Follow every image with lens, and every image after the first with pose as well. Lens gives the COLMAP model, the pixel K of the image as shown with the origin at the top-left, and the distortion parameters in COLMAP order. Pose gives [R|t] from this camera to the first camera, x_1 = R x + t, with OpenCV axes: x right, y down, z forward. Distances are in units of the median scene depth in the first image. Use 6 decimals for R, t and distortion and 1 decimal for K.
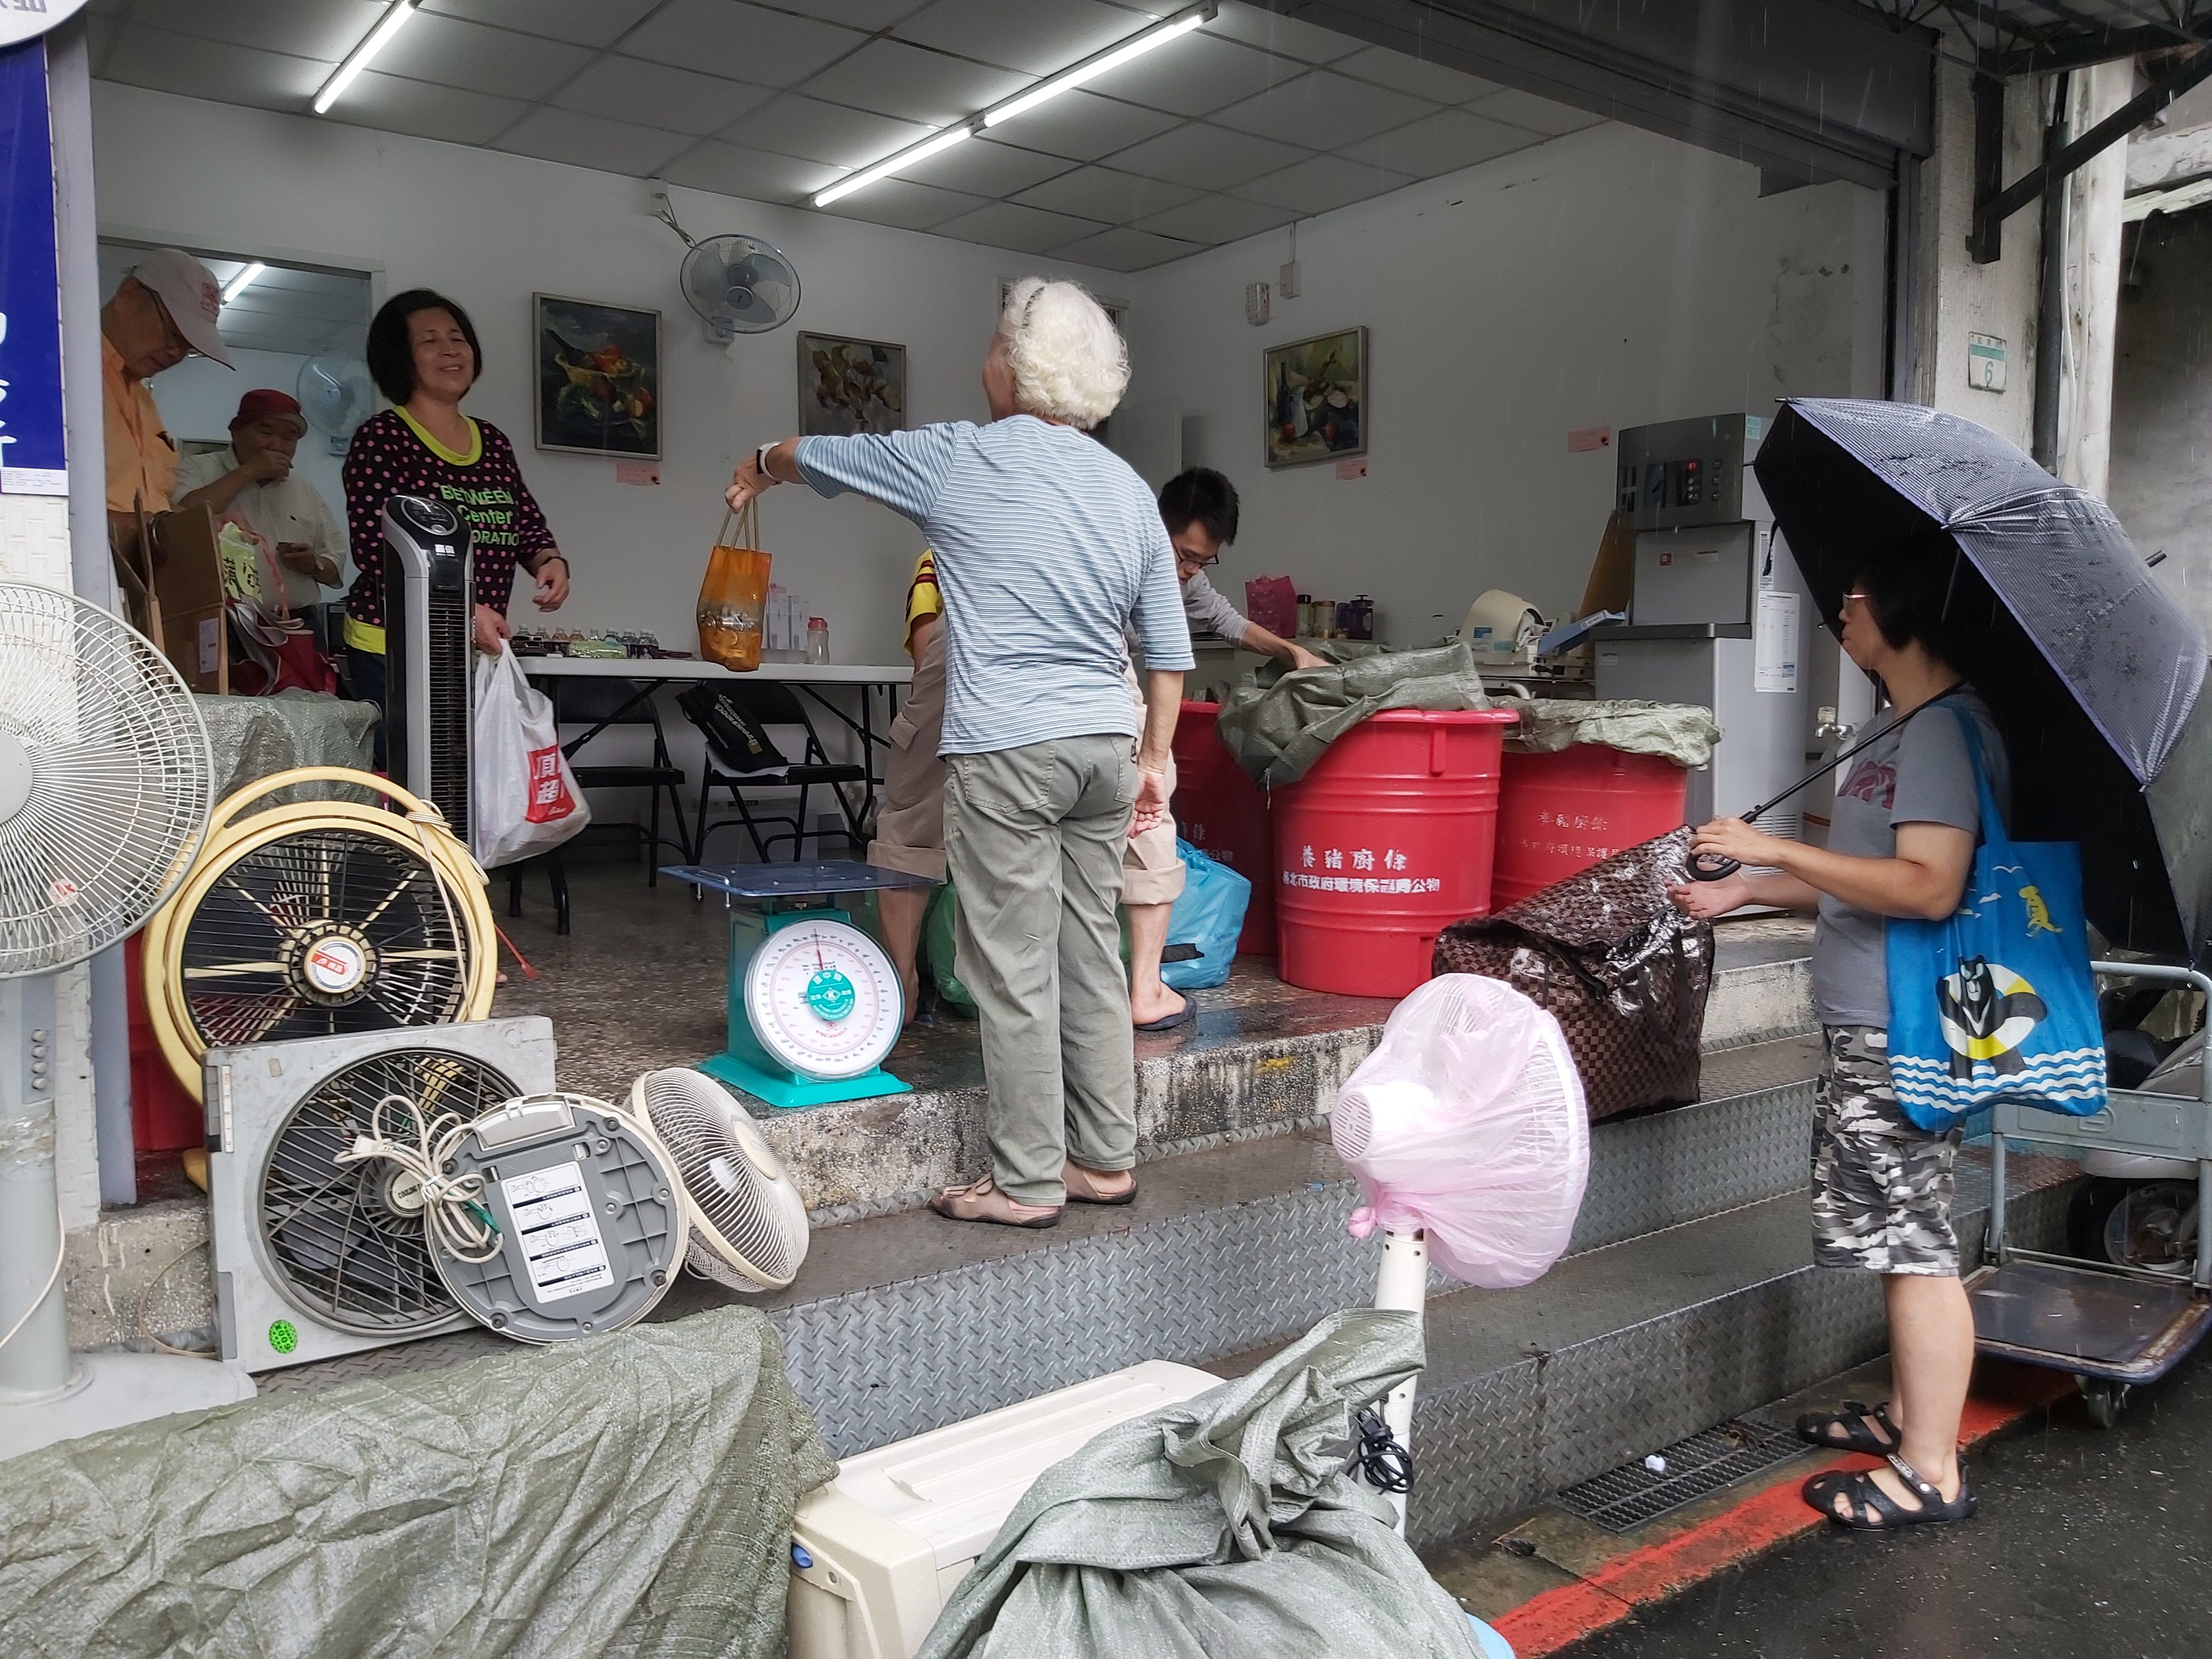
lens RADIAL K [[1723.9, 0, 1103.5], [0, 1723.9, 851.0], [0, 0, 1]] dist [0.038759, -0.089519]
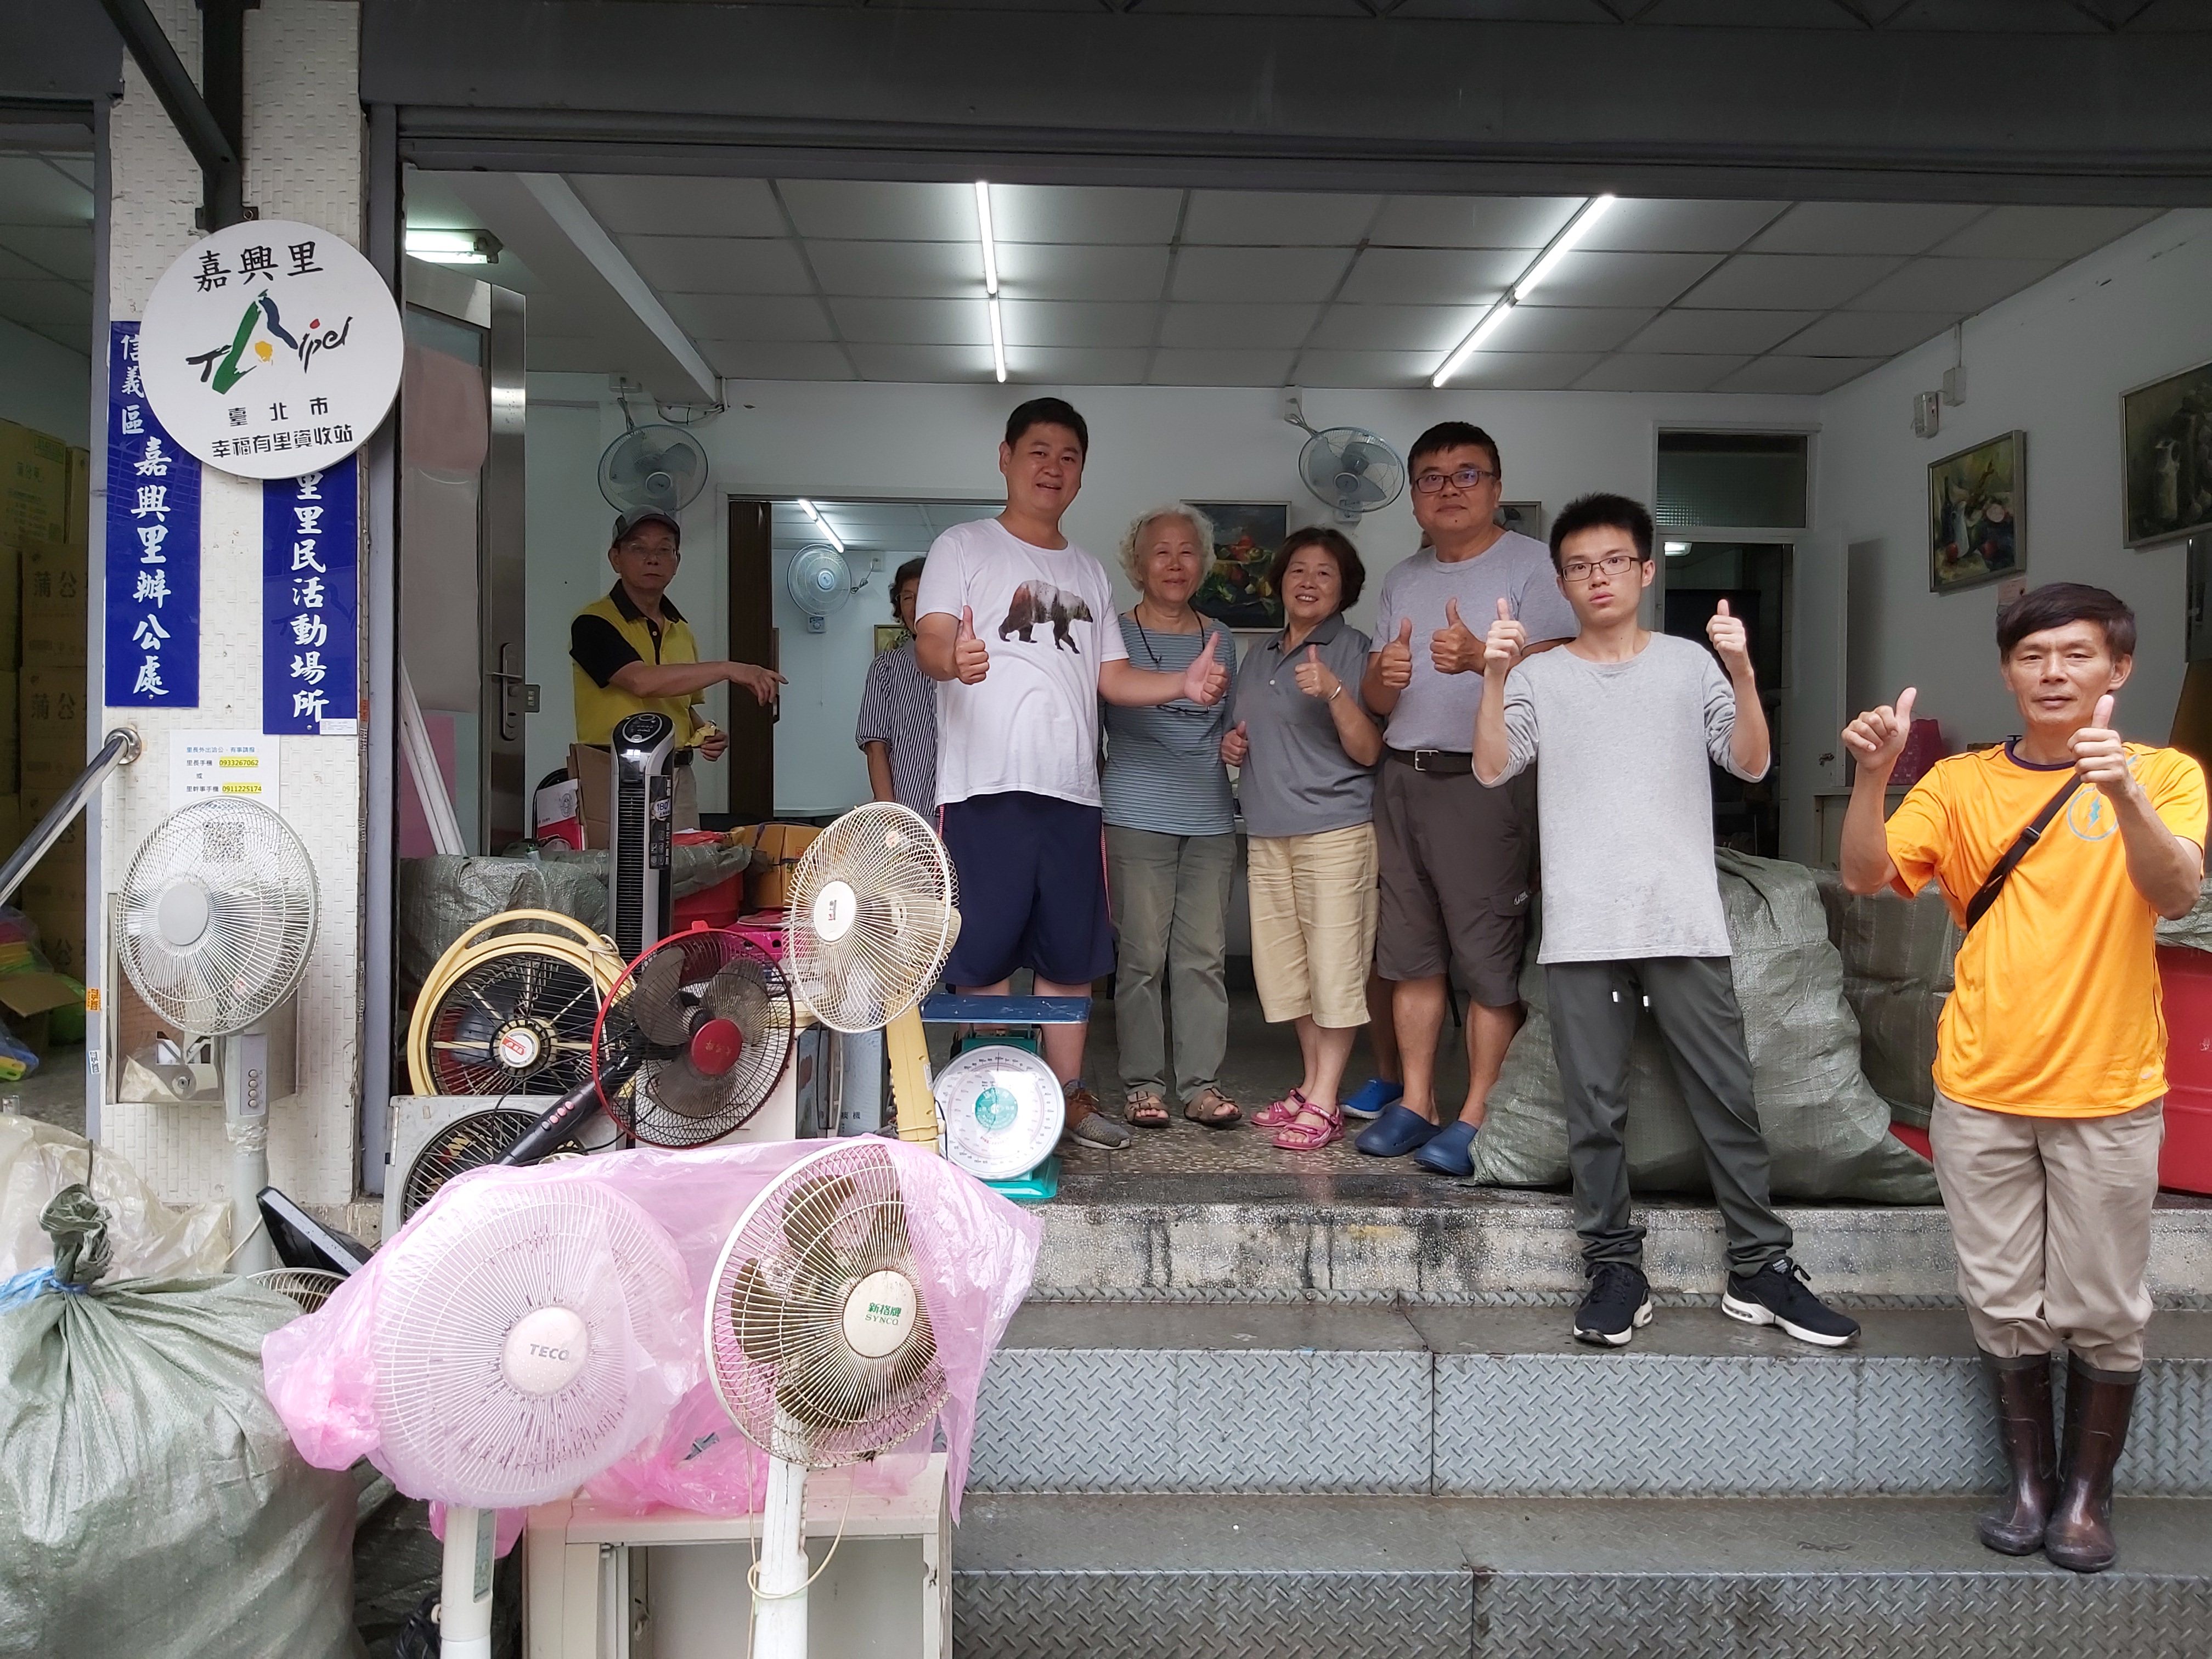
lens RADIAL K [[1723.9, 0, 1107.8], [0, 1723.9, 837.6], [0, 0, 1]] dist [0.038759, -0.089519]
pose [[0.810915, 0.008971, -0.585095, 0.307140], [-0.056447, 0.996419, -0.062956, -0.017659], [0.582435, 0.084079, 0.808517, 0.043978]]
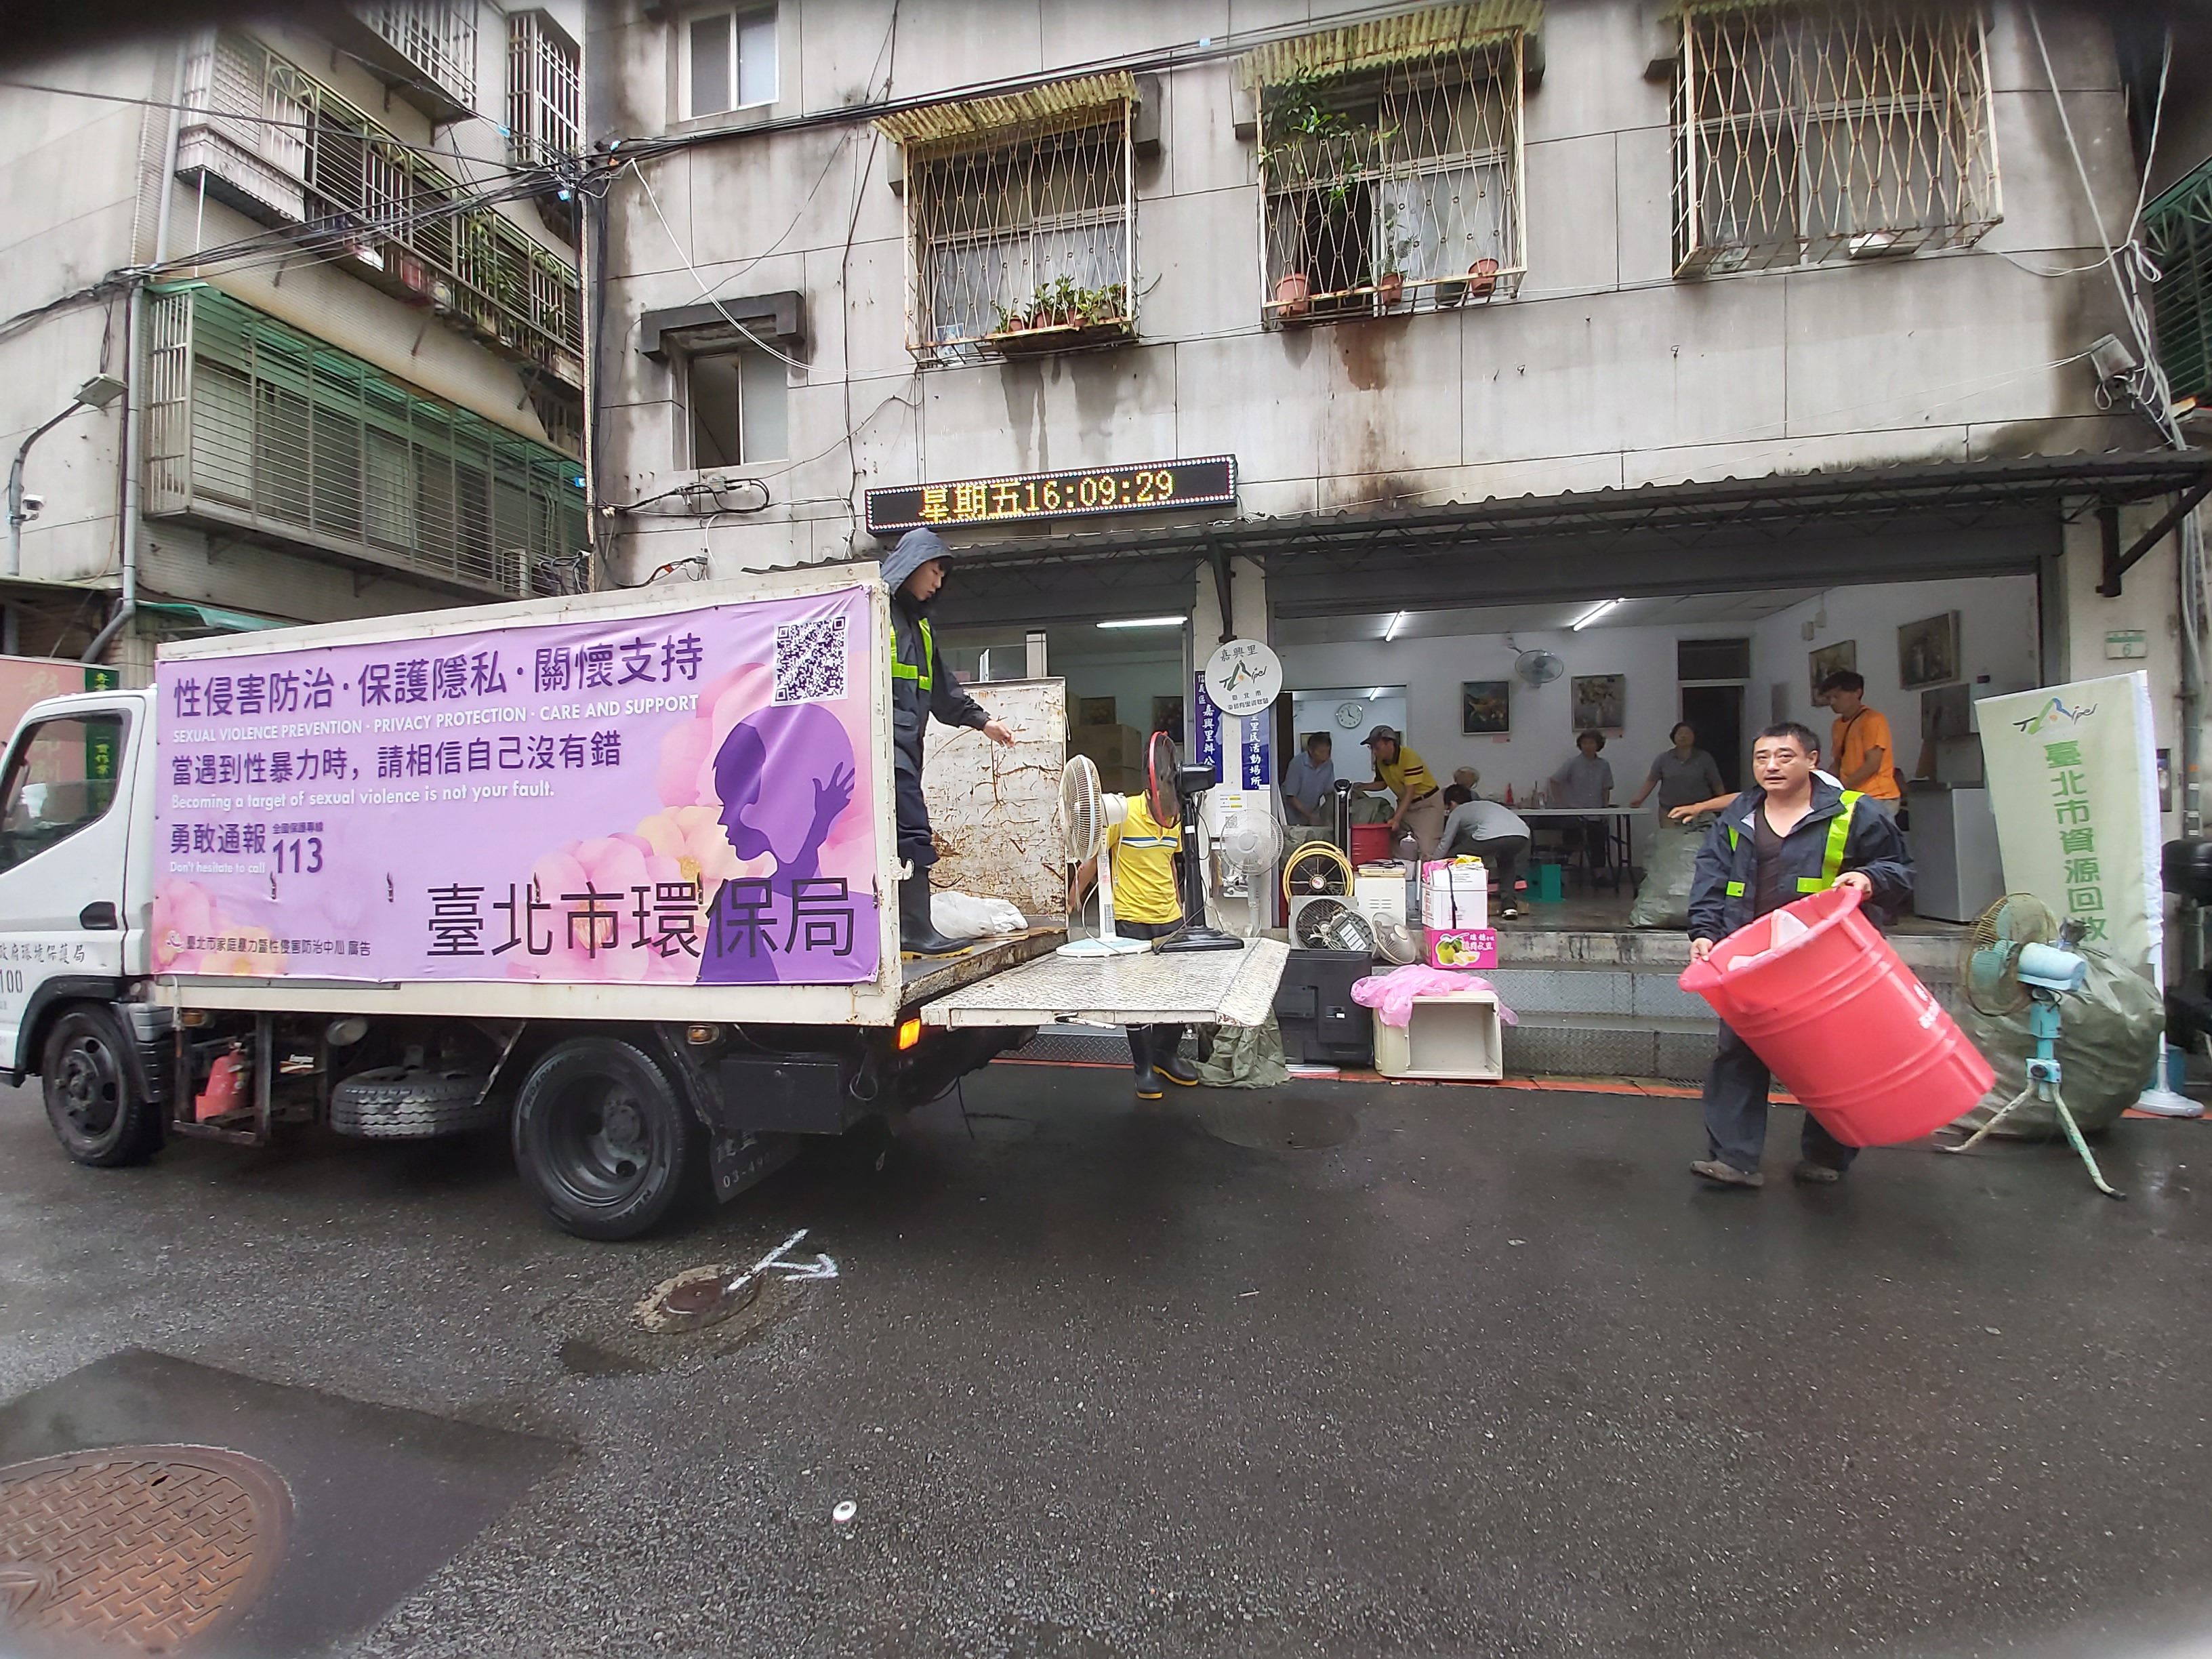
lens RADIAL K [[928.0, 0, 1095.2], [0, 928.0, 816.4], [0, 0, 1]] dist [0.001046, -0.000216]
pose [[0.657326, -0.017567, -0.753401, 0.416654], [-0.047935, 0.996729, -0.065062, 0.030937], [0.752080, 0.078882, 0.654334, -0.440703]]
